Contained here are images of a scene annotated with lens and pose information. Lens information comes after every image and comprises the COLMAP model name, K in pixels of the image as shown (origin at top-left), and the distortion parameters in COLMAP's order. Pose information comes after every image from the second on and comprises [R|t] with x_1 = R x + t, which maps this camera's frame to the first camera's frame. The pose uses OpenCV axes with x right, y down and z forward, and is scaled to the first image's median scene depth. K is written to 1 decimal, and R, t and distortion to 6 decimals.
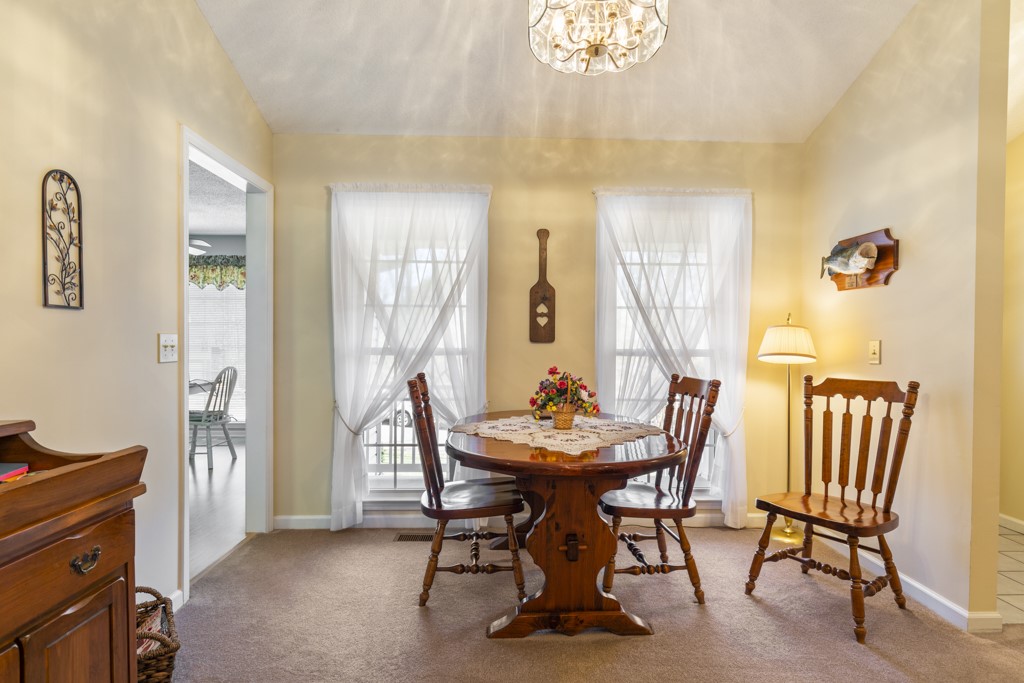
lens RADIAL K [[545.9, 0, 513.5], [0, 545.9, 342.8], [0, 0, 1]] dist [-0.000278, -0.000295]
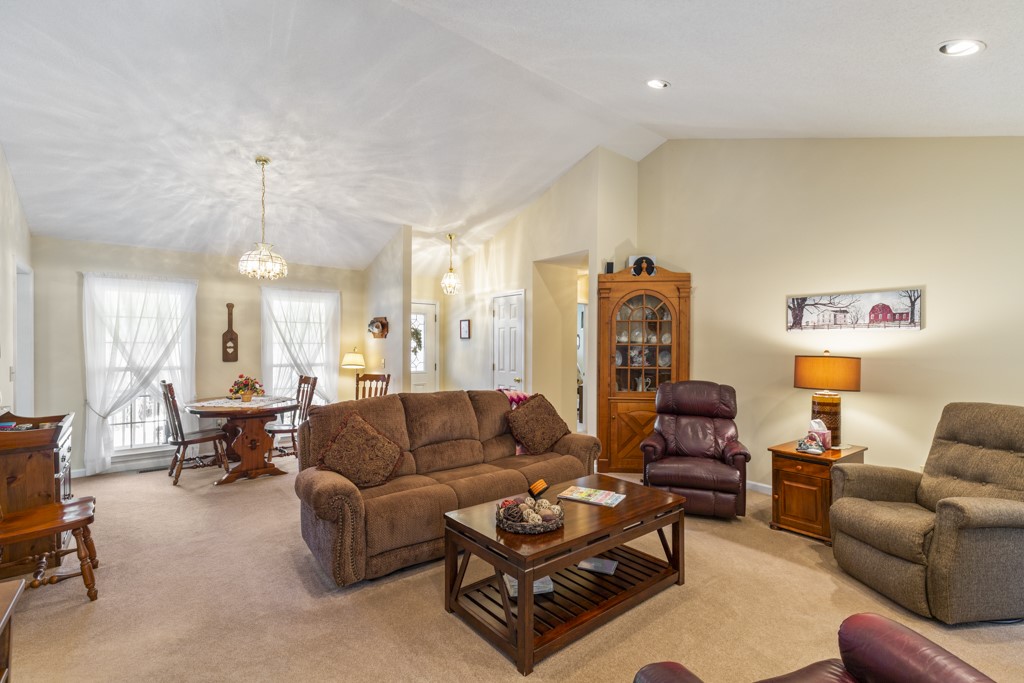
lens RADIAL K [[465.2, 0, 520.0], [0, 465.2, 350.5], [0, 0, 1]] dist [0.003153, -0.000165]
pose [[0.786174, -0.011841, 0.617892, -0.168478], [0.004410, 0.999898, 0.013551, -0.061130], [-0.617989, -0.007929, 0.786146, -0.982554]]
